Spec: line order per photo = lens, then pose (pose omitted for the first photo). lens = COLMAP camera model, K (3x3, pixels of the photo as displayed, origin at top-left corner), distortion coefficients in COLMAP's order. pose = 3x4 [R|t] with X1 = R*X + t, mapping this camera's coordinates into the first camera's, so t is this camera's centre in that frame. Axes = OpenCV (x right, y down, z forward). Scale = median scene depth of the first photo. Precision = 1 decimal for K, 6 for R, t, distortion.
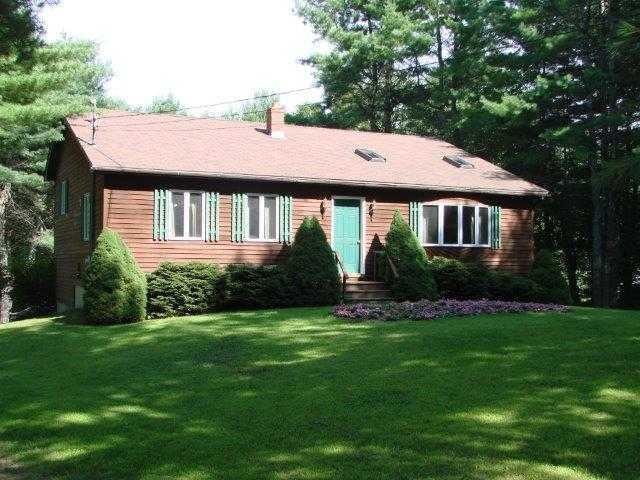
lens RADIAL K [[692.4, 0, 320.0], [0, 692.4, 240.0], [0, 0, 1]] dist [-0.207765, 0.220047]
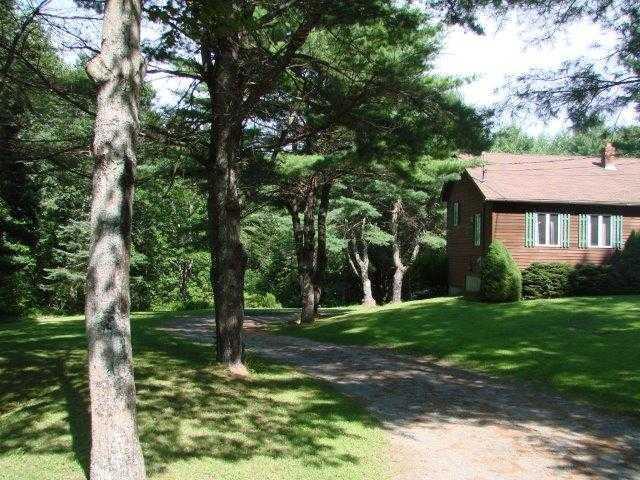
lens RADIAL K [[692.4, 0, 320.0], [0, 692.4, 240.0], [0, 0, 1]] dist [-0.207765, 0.220047]
pose [[0.904308, 0.010209, -0.426759, -0.016499], [0.001757, 0.999617, 0.027636, -0.057230], [0.426877, -0.025741, 0.903943, -0.534832]]
